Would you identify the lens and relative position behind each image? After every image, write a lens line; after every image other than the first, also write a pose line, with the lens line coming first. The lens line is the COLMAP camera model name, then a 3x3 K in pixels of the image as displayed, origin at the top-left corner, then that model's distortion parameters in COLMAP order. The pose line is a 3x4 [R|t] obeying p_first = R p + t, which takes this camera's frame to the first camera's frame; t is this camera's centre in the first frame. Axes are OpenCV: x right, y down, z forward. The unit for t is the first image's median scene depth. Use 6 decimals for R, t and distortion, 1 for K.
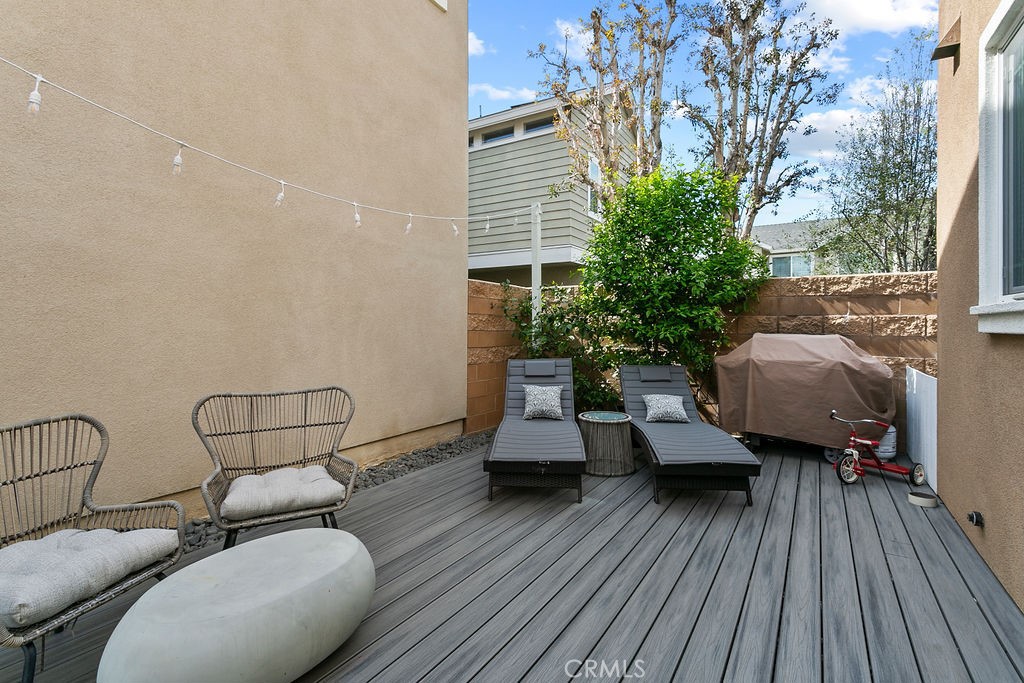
lens RADIAL K [[488.9, 0, 511.5], [0, 488.9, 332.6], [0, 0, 1]] dist [0.000047, 0.000228]
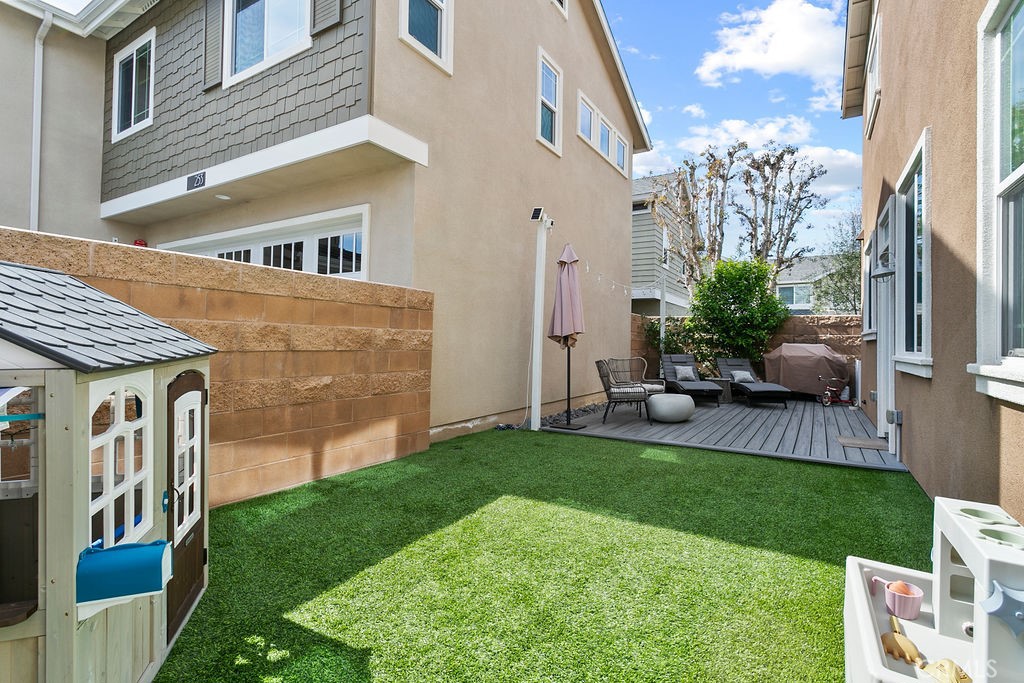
lens RADIAL K [[486.0, 0, 512.0], [0, 486.0, 341.5], [0, 0, 1]] dist [0.000822, 0.000422]
pose [[0.999896, 0.014416, 0.000829, -0.588271], [-0.014403, 0.999799, -0.013917, 0.036033], [-0.001029, 0.013903, 0.999903, -0.953023]]
